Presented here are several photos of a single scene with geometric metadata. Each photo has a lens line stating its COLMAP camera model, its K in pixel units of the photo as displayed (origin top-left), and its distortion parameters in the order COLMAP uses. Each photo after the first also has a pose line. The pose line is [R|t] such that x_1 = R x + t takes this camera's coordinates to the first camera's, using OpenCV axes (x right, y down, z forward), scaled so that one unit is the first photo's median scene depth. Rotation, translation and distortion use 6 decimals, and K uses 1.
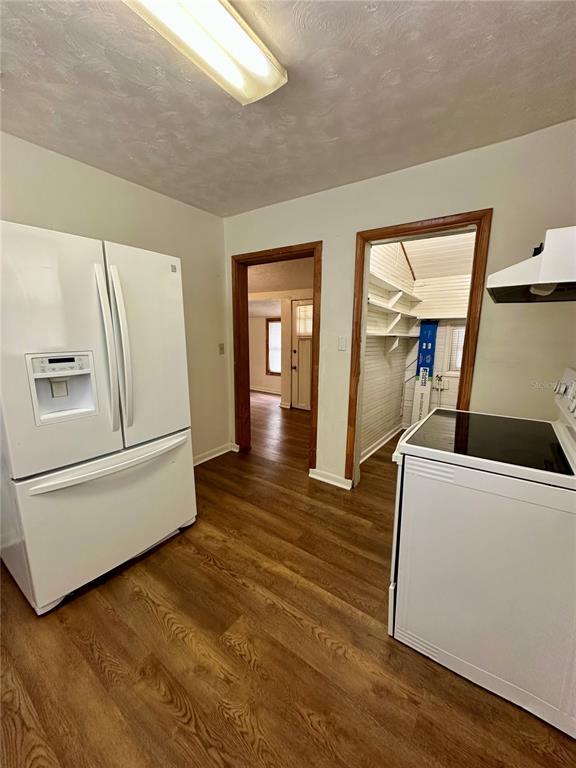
lens RADIAL K [[305.3, 0, 289.1], [0, 305.3, 384.5], [0, 0, 1]] dist [-0.000121, -0.000020]
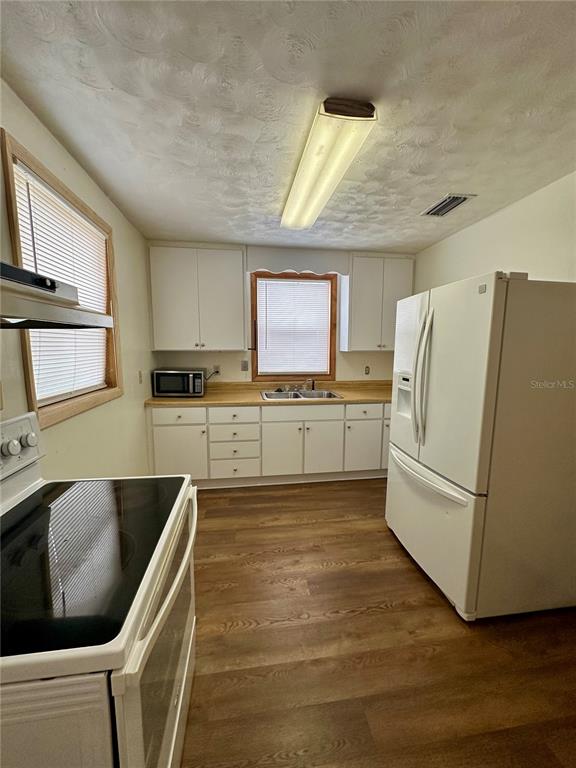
lens RADIAL K [[305.3, 0, 287.3], [0, 305.3, 385.0], [0, 0, 1]] dist [-0.000121, -0.000020]
pose [[-0.721994, 0.072066, -0.688136, 0.616026], [-0.135003, 0.960772, 0.242264, -0.288716], [0.678601, 0.267813, -0.683942, 1.391375]]
